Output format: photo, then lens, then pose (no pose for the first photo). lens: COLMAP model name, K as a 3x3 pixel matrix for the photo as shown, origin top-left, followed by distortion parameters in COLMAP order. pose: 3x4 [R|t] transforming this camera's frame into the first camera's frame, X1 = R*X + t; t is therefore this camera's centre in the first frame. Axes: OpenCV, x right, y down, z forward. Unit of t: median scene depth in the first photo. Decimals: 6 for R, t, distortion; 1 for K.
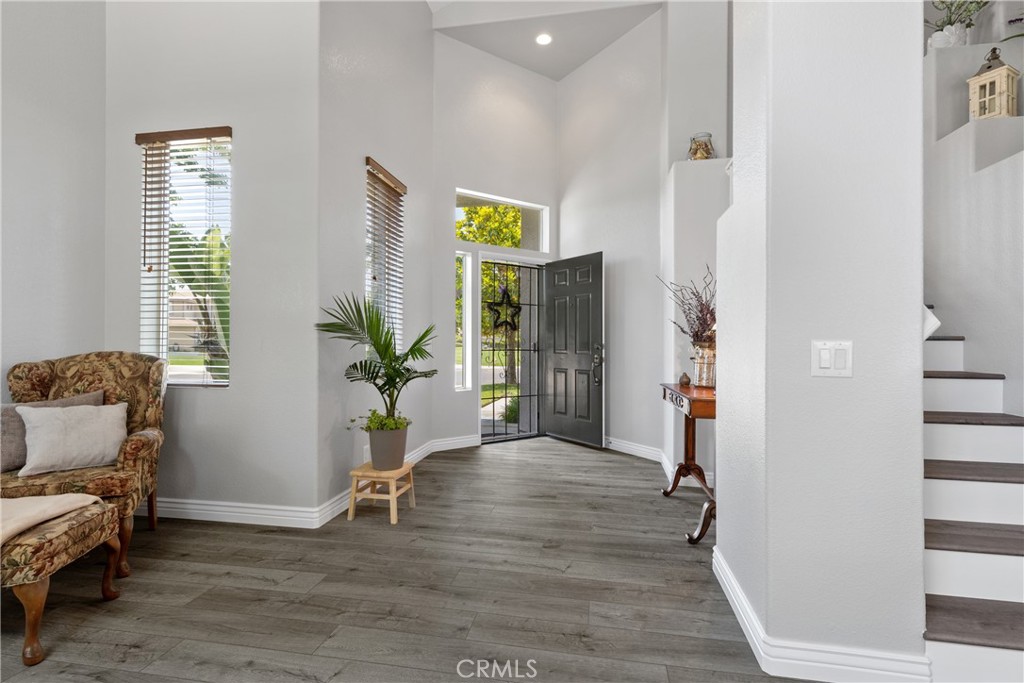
lens RADIAL K [[469.8, 0, 507.0], [0, 469.8, 335.9], [0, 0, 1]] dist [0.008845, -0.000653]
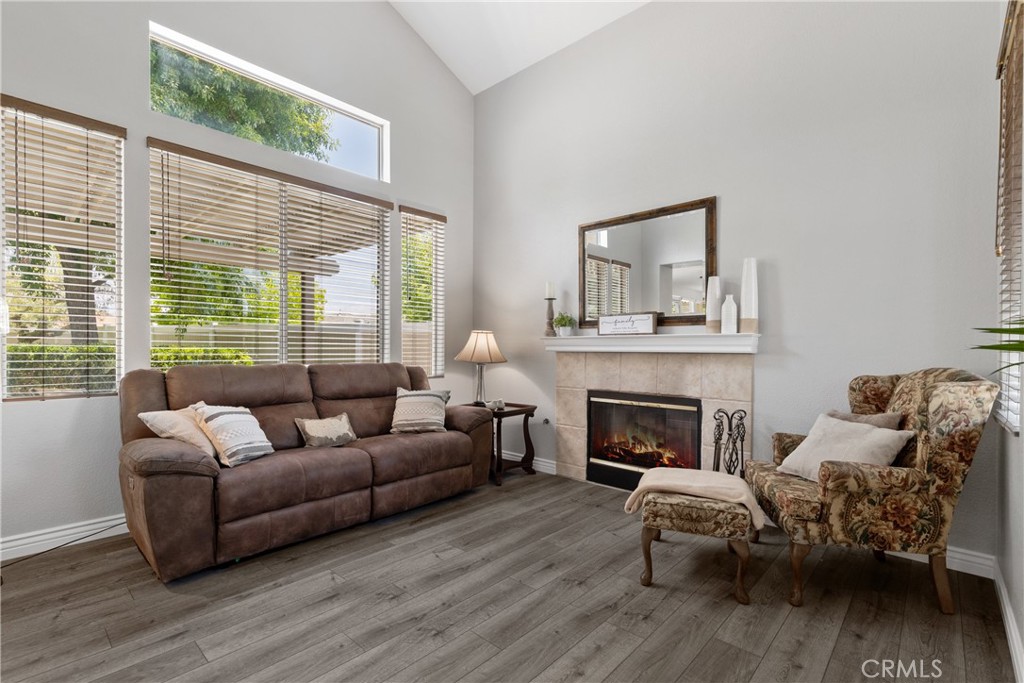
lens RADIAL K [[469.8, 0, 510.3], [0, 469.8, 352.2], [0, 0, 1]] dist [0.008845, -0.000653]
pose [[-0.491700, 0.000880, -0.870764, 0.330673], [-0.004377, 0.999984, 0.003482, 0.009142], [0.870754, 0.005524, -0.491688, 1.137218]]
